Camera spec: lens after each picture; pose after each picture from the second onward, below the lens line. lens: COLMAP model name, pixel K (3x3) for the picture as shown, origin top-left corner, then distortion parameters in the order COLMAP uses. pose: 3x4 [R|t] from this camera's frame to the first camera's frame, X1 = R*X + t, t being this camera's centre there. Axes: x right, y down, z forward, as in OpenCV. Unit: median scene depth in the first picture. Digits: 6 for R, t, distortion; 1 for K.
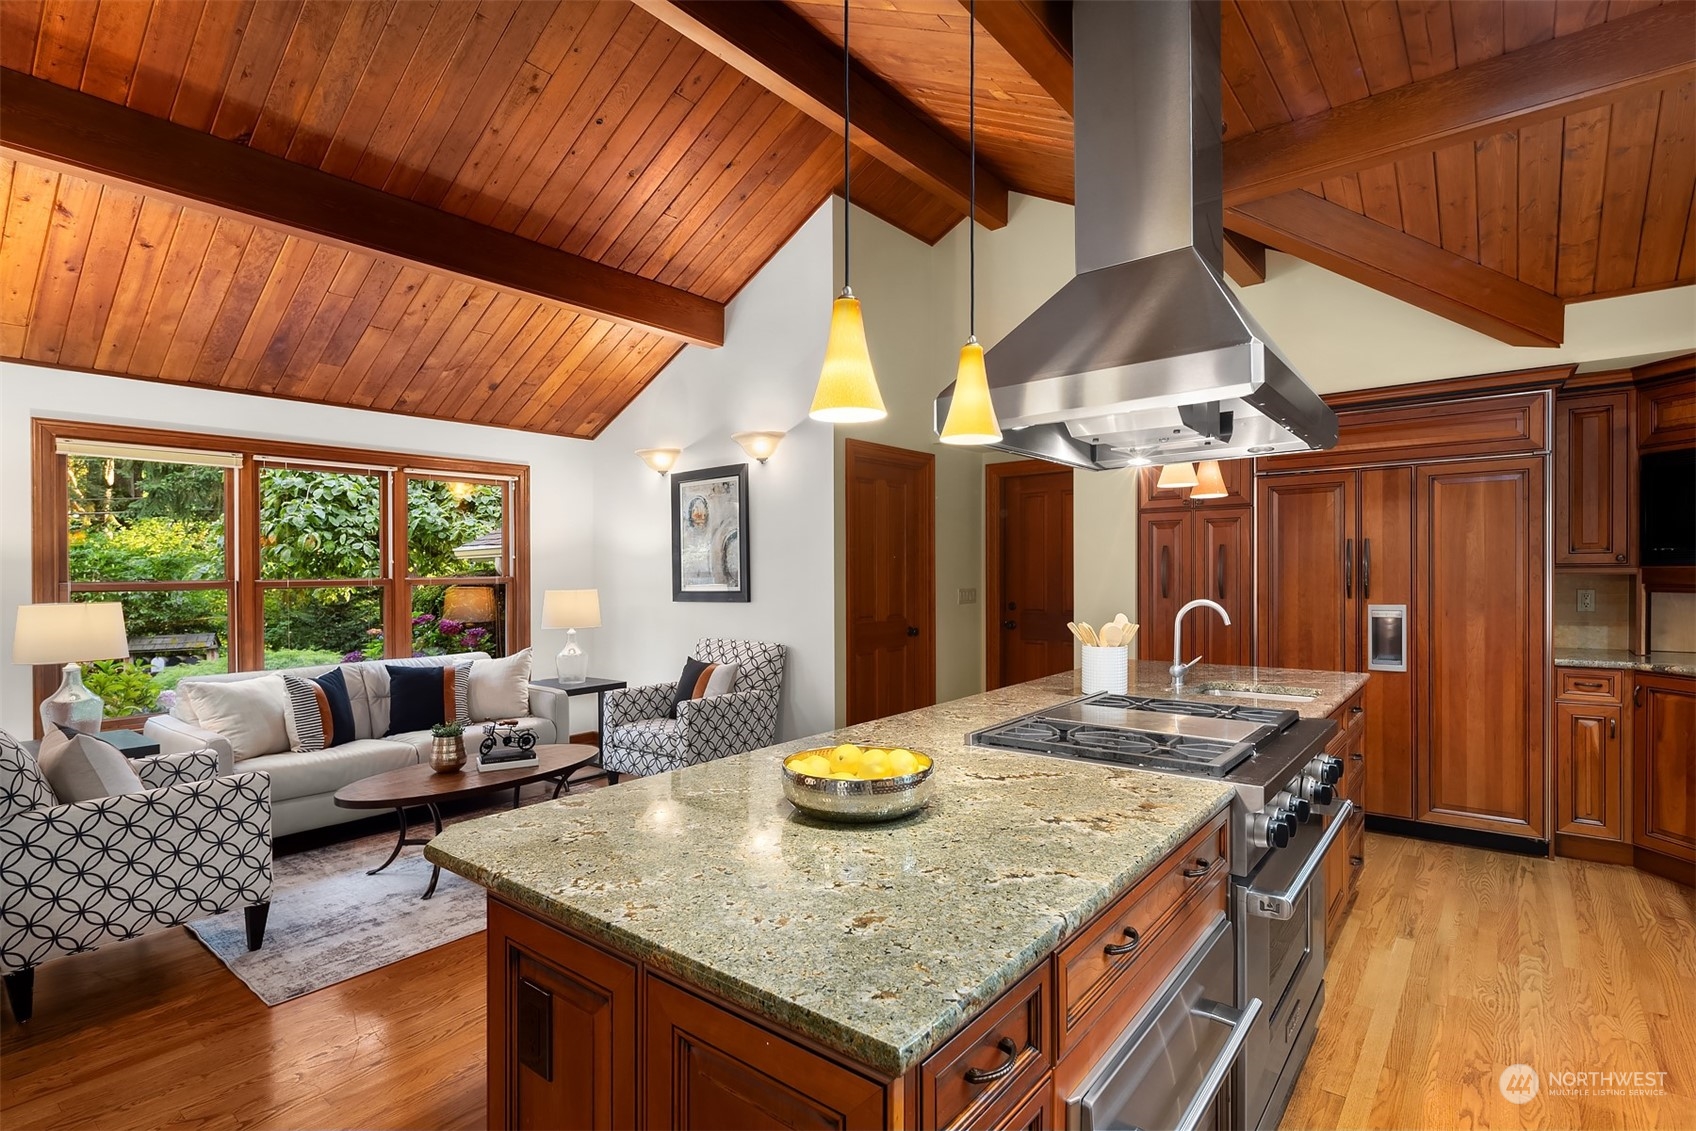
lens RADIAL K [[818.2, 0, 857.1], [0, 818.2, 569.3], [0, 0, 1]] dist [0.004263, -0.003710]
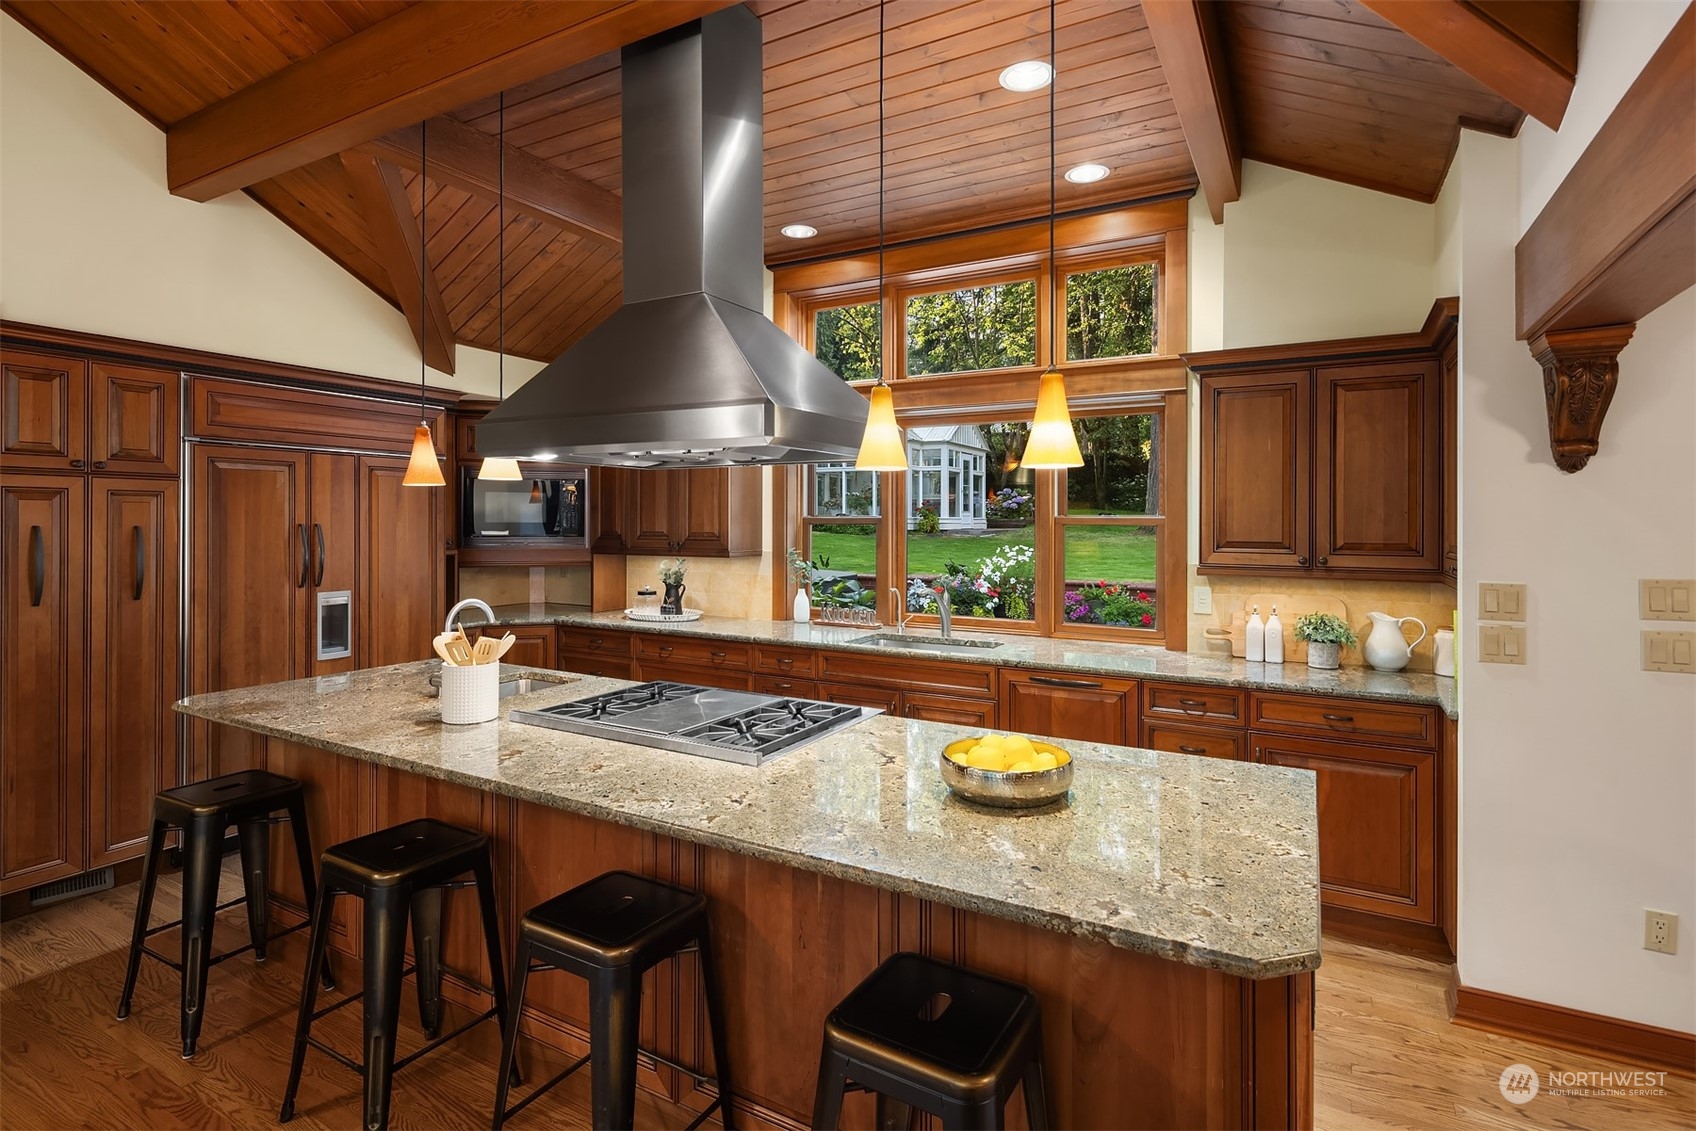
lens RADIAL K [[818.2, 0, 849.2], [0, 818.2, 515.8], [0, 0, 1]] dist [0.004263, -0.003710]
pose [[-0.160398, 0.020965, 0.986830, -0.472677], [-0.003476, 0.999756, -0.021805, -0.031796], [-0.987046, -0.006928, -0.160287, 0.595139]]
